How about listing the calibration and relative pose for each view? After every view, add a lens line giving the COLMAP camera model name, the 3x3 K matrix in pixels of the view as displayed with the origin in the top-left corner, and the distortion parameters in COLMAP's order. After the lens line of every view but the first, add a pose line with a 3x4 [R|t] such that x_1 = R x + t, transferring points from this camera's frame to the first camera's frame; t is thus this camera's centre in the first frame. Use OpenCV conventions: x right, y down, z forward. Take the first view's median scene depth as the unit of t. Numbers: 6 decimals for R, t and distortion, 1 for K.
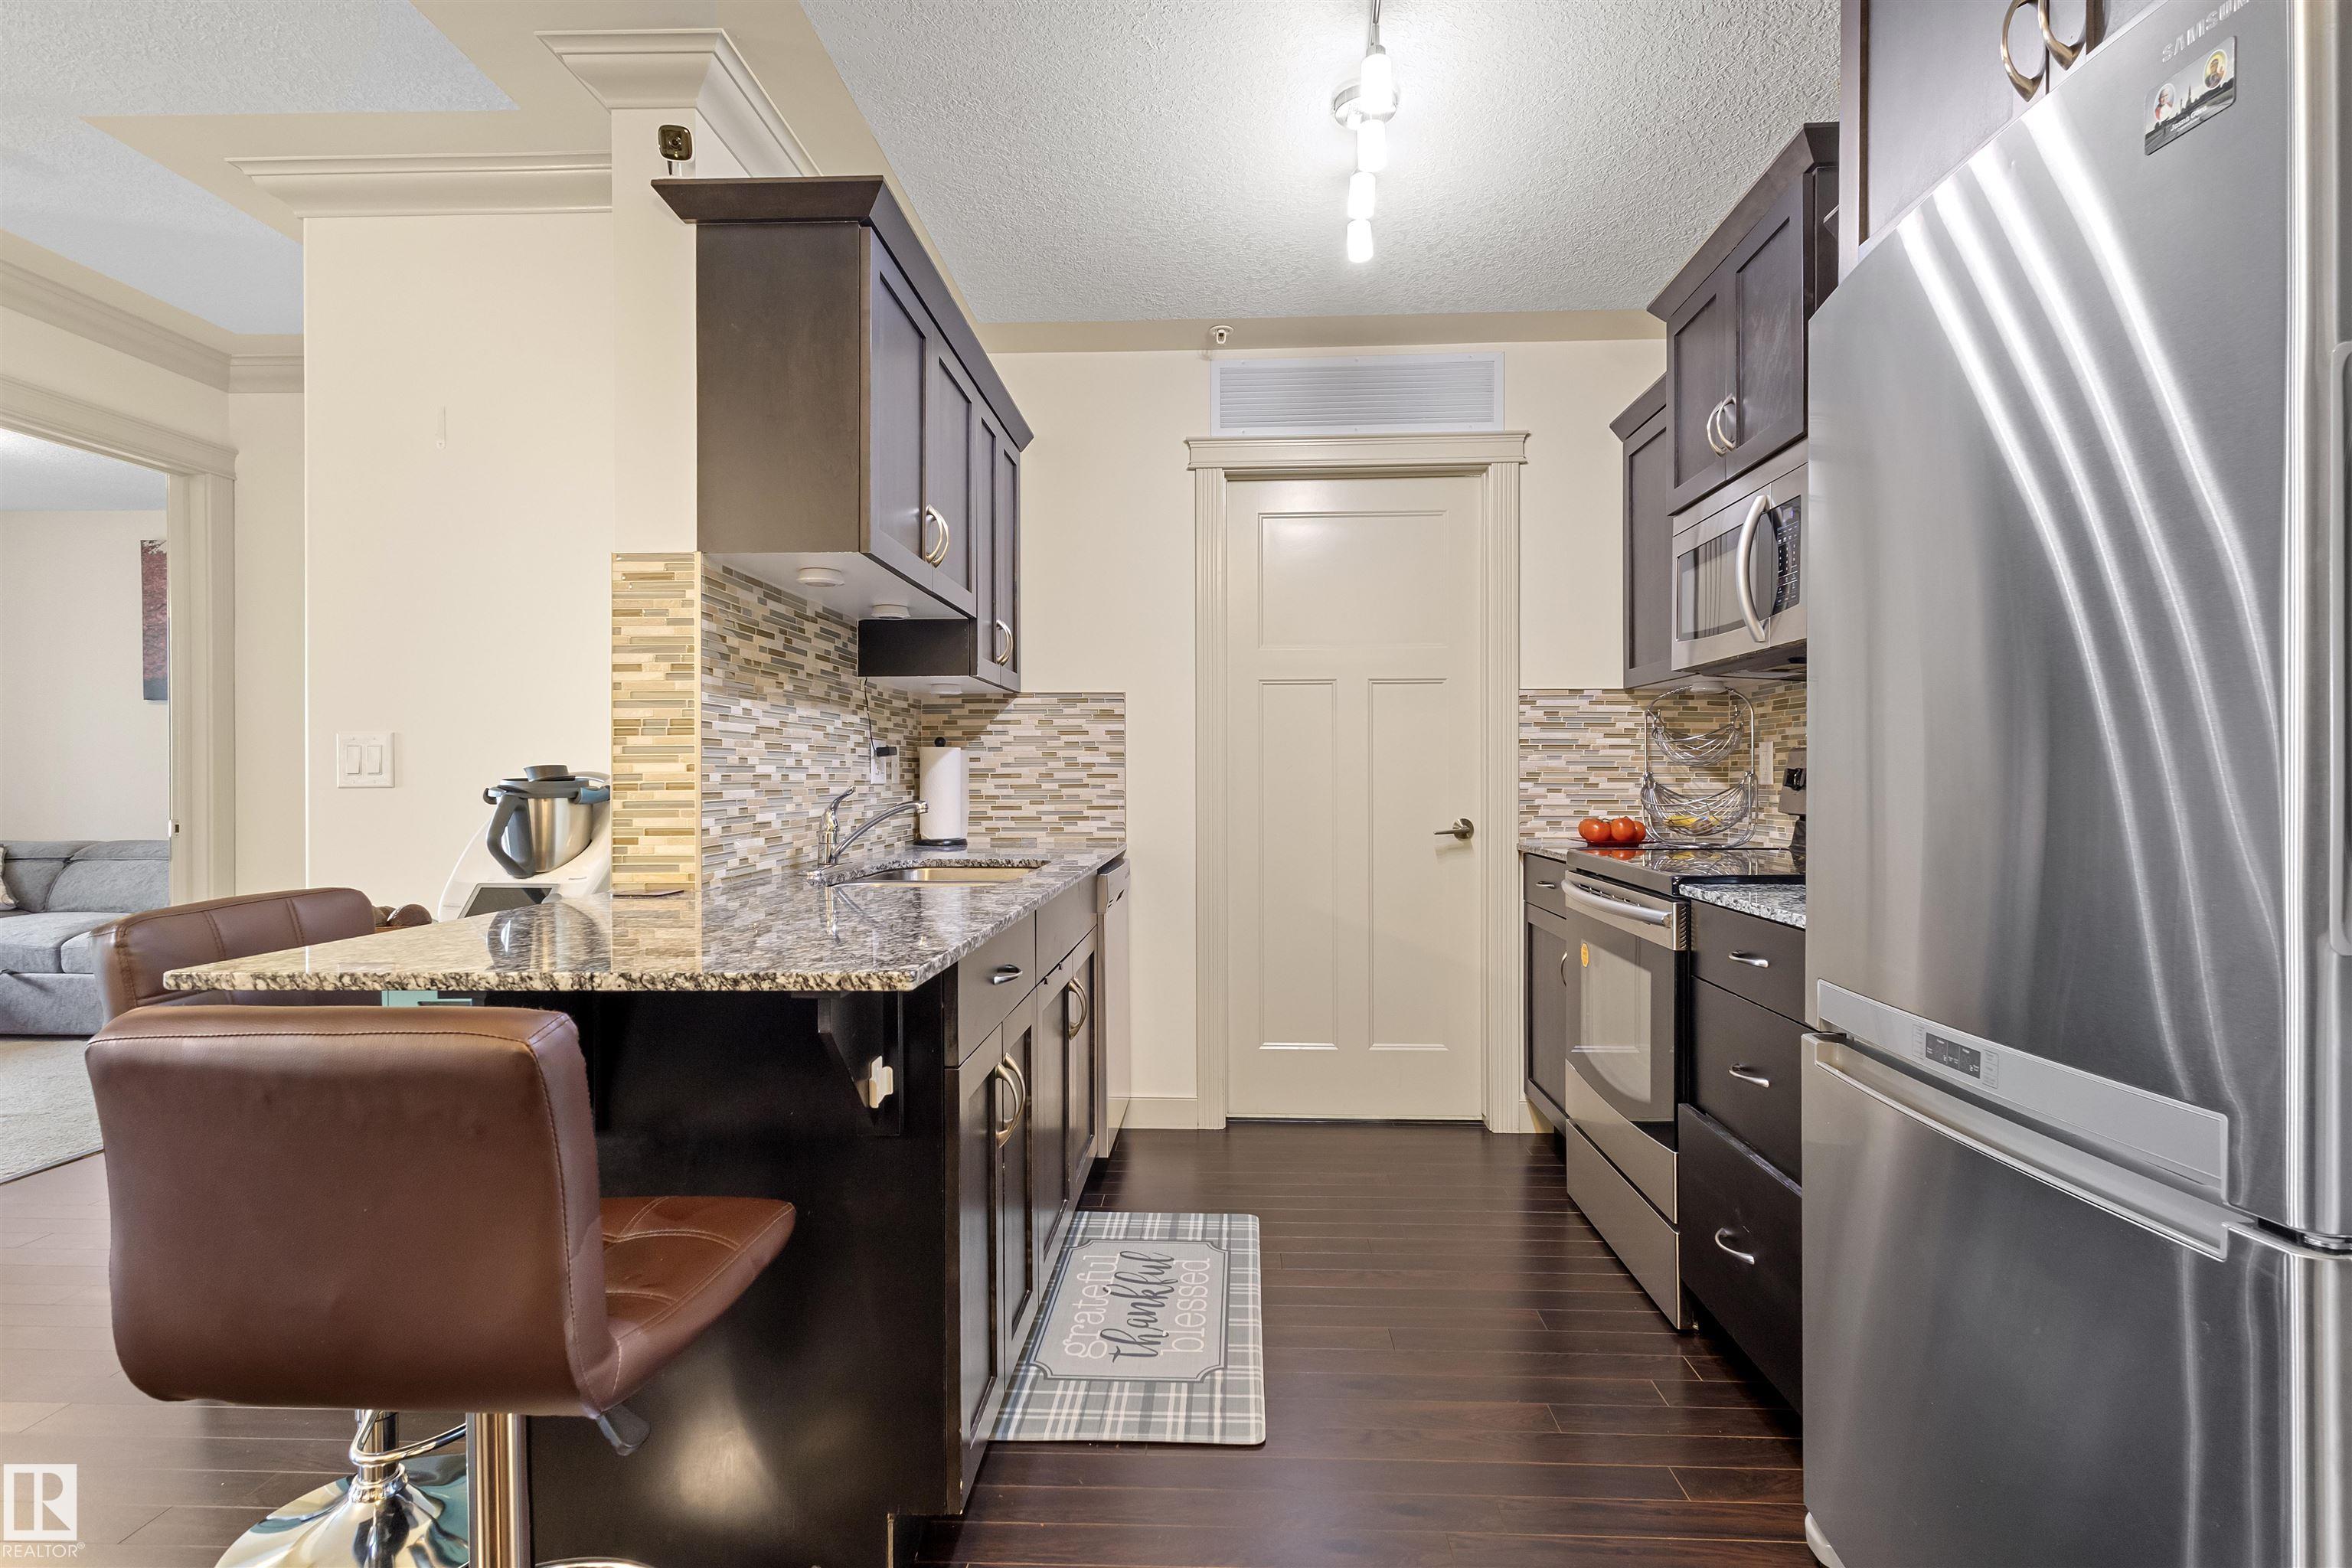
lens RADIAL K [[1179.6, 0, 1187.4], [0, 1179.6, 788.7], [0, 0, 1]] dist [0.002325, -0.000236]
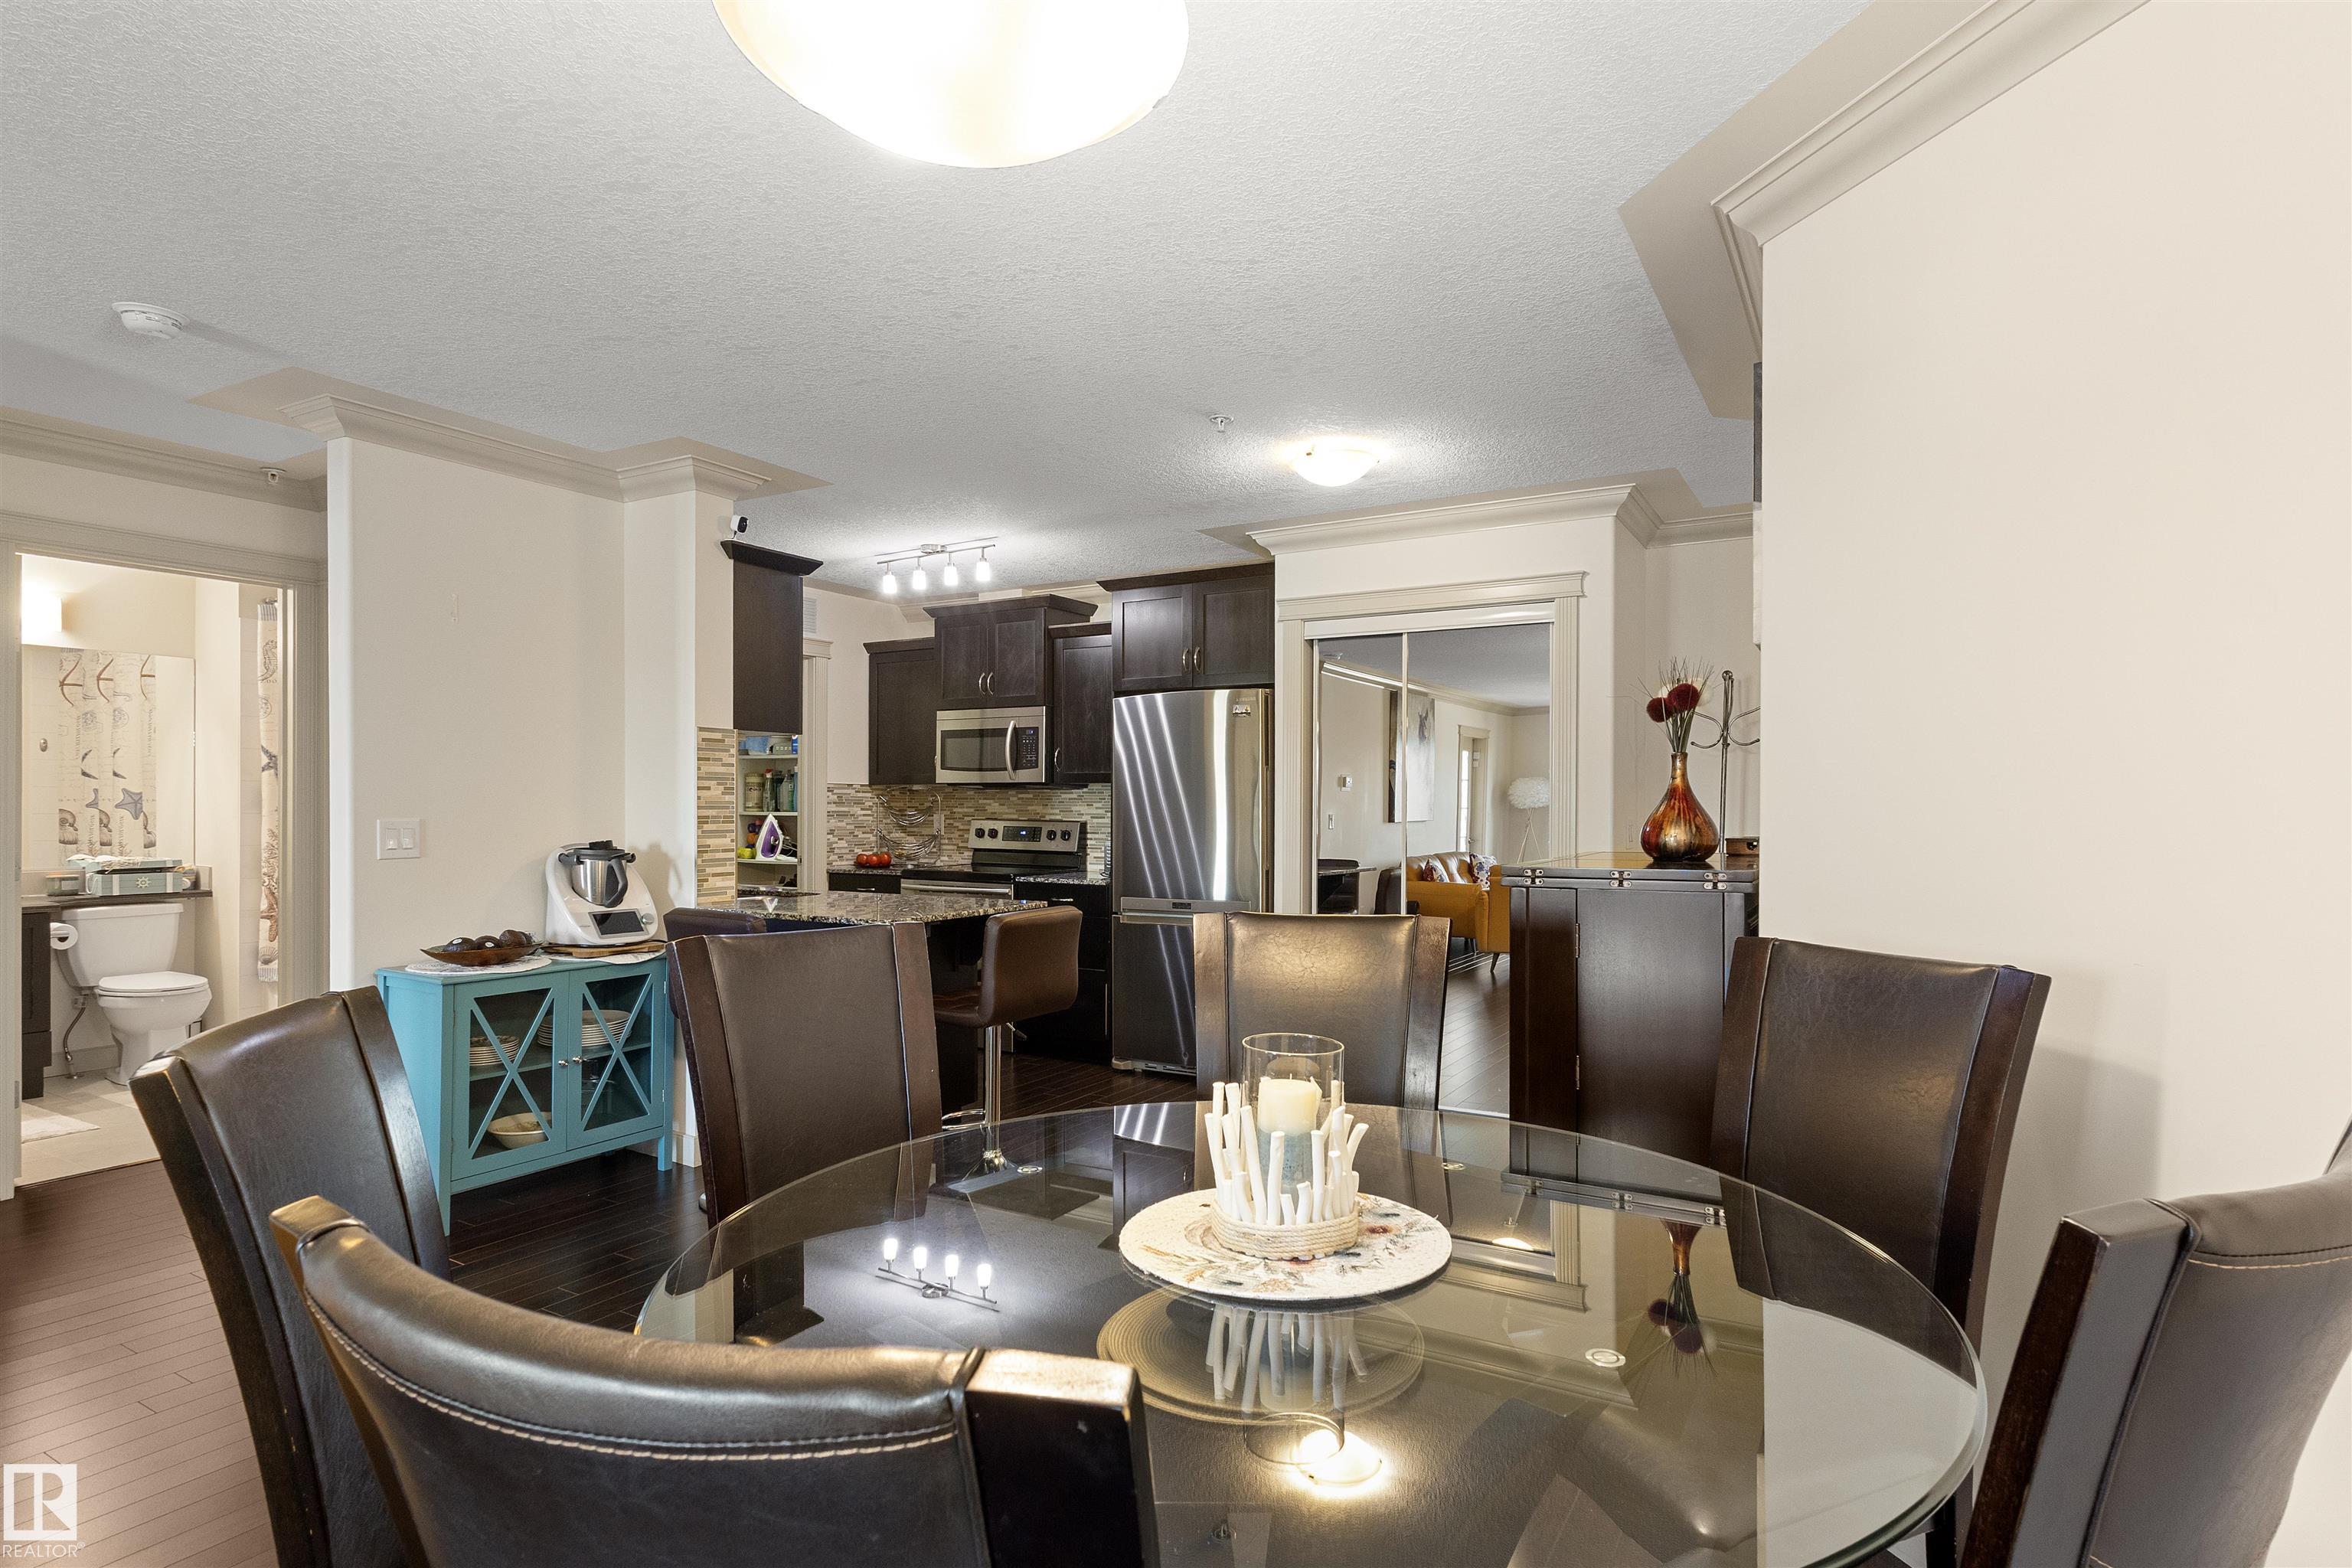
lens RADIAL K [[1192.9, 0, 1183.3], [0, 1192.9, 802.5], [0, 0, 1]] dist [0.002117, 0.000234]
pose [[0.473218, 0.006077, 0.880924, -1.086465], [0.006231, 0.999928, -0.010245, -0.033848], [-0.880923, 0.010338, 0.473146, -0.348246]]
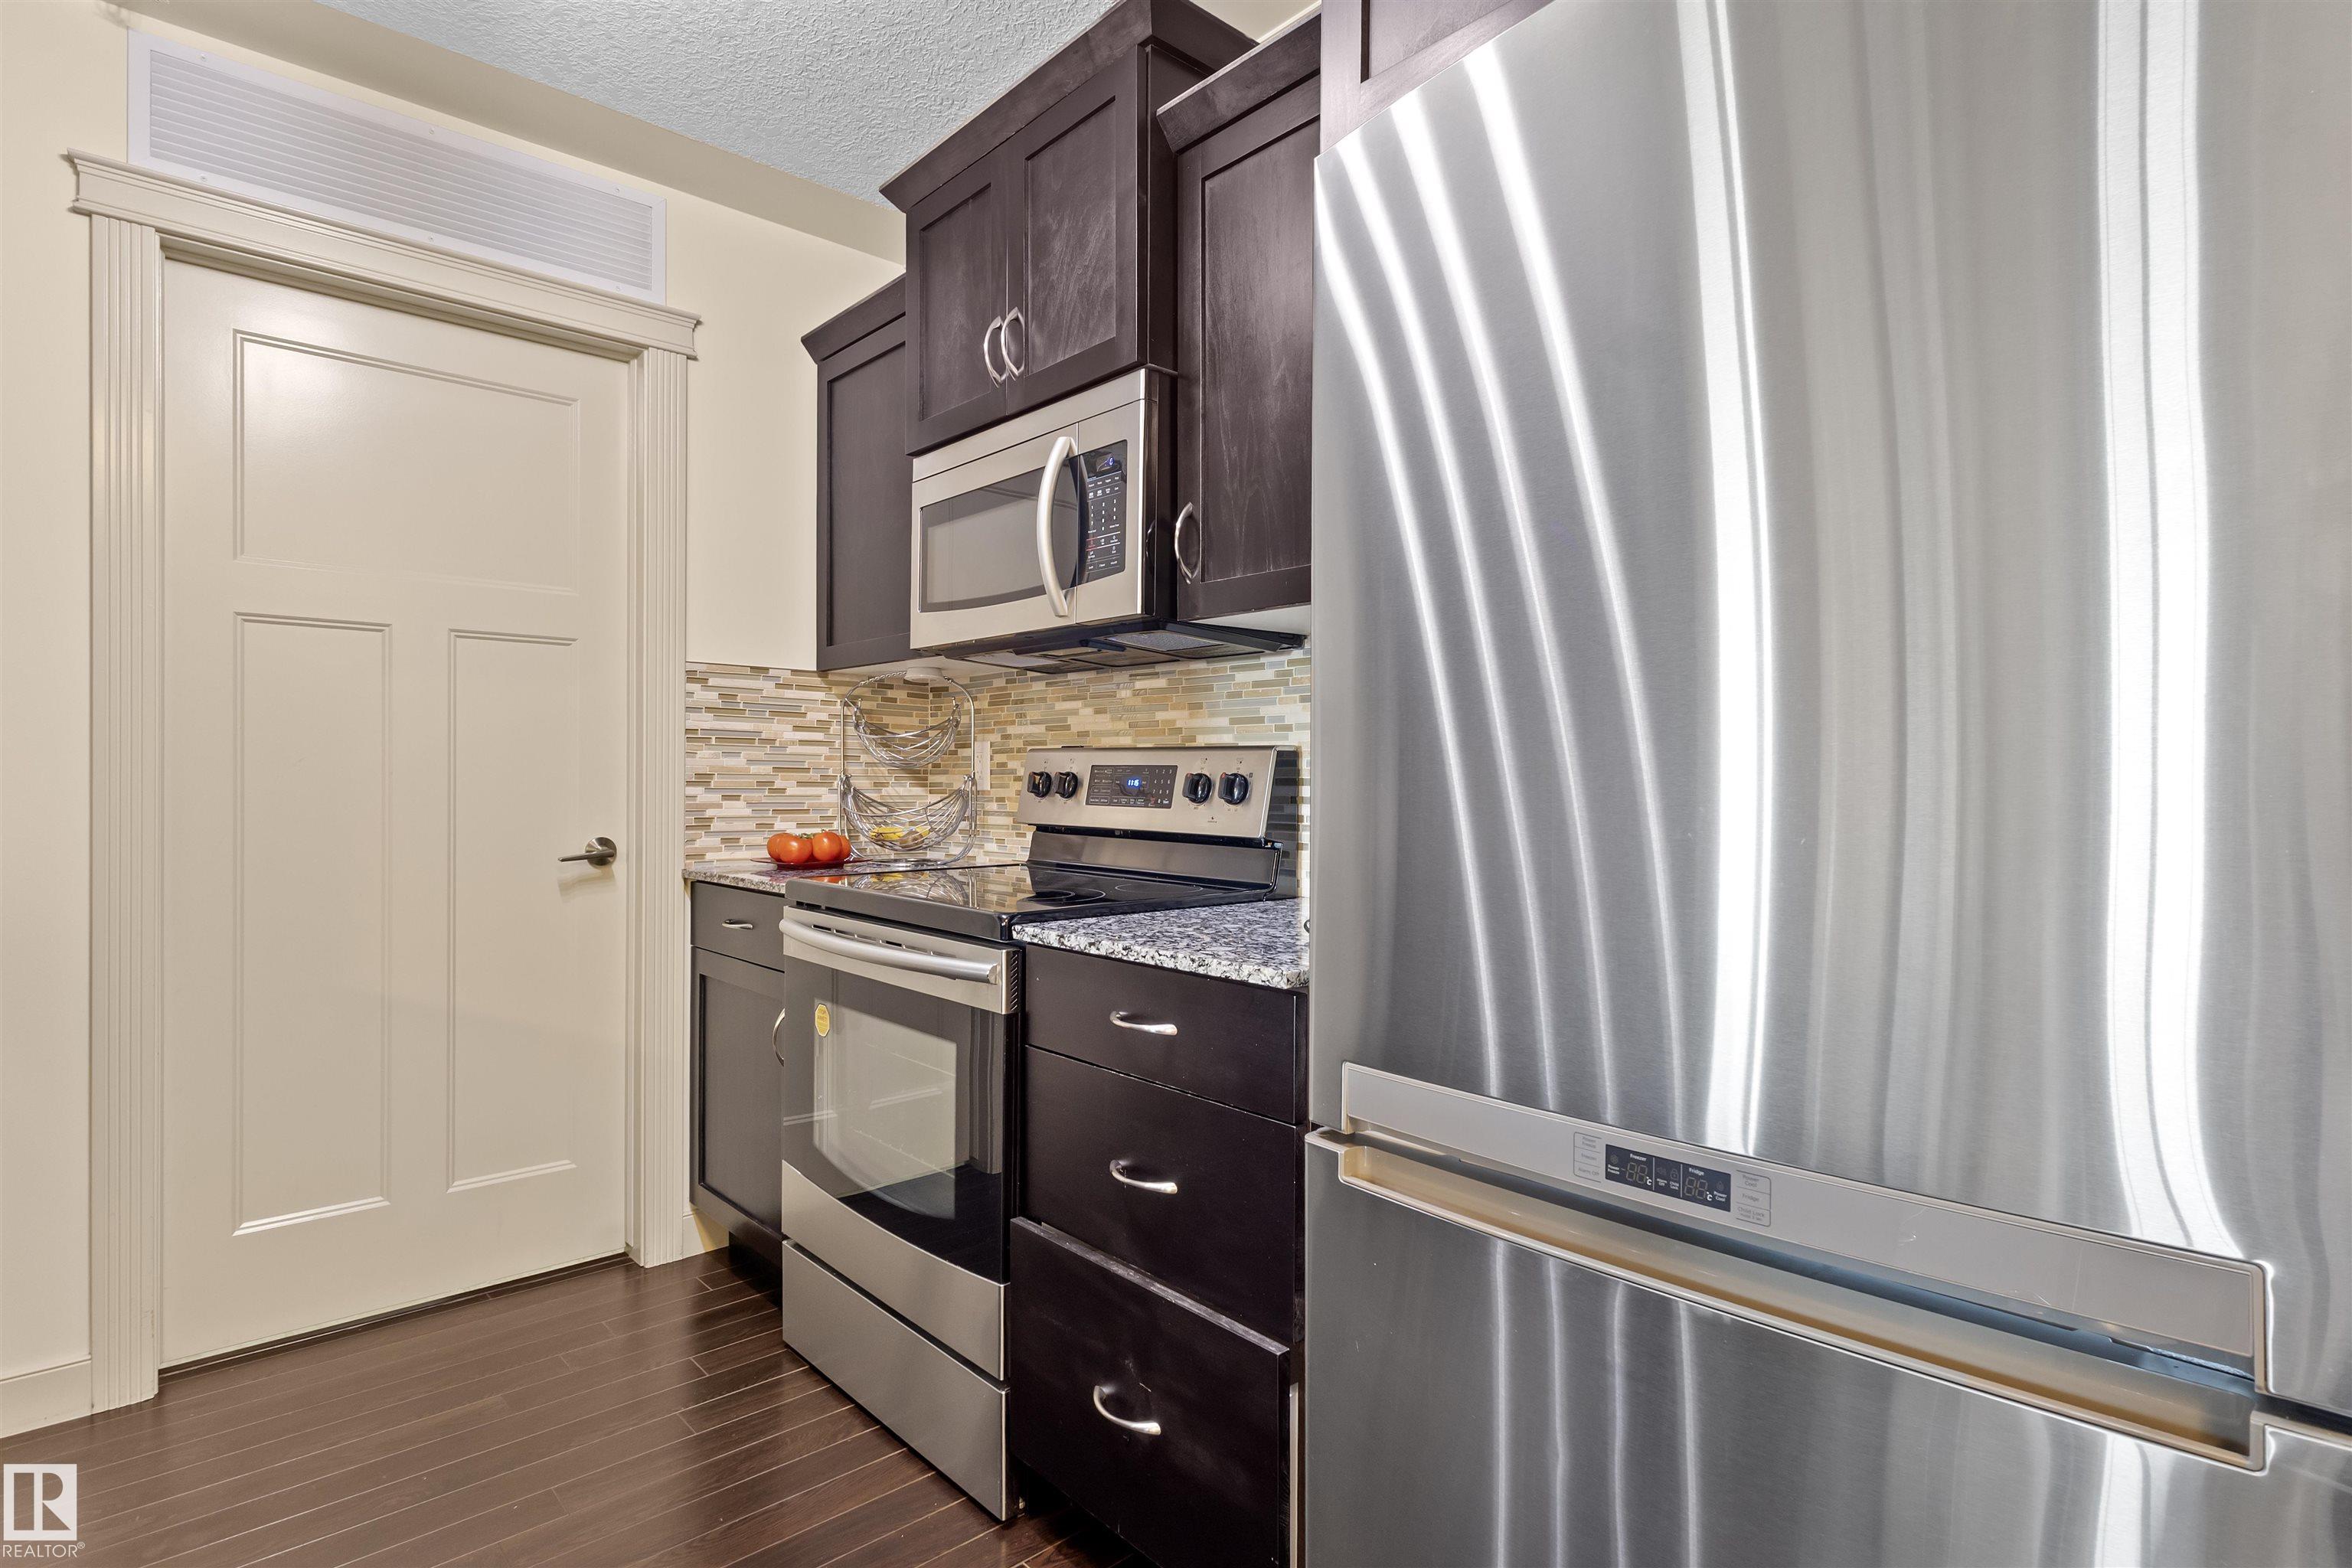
lens RADIAL K [[1179.6, 0, 1187.4], [0, 1179.6, 788.7], [0, 0, 1]] dist [0.002325, -0.000236]
pose [[0.707362, 0.000847, 0.706851, -0.020660], [0.001010, 0.999997, -0.002209, -0.002312], [-0.706850, 0.002277, 0.707359, 0.255443]]
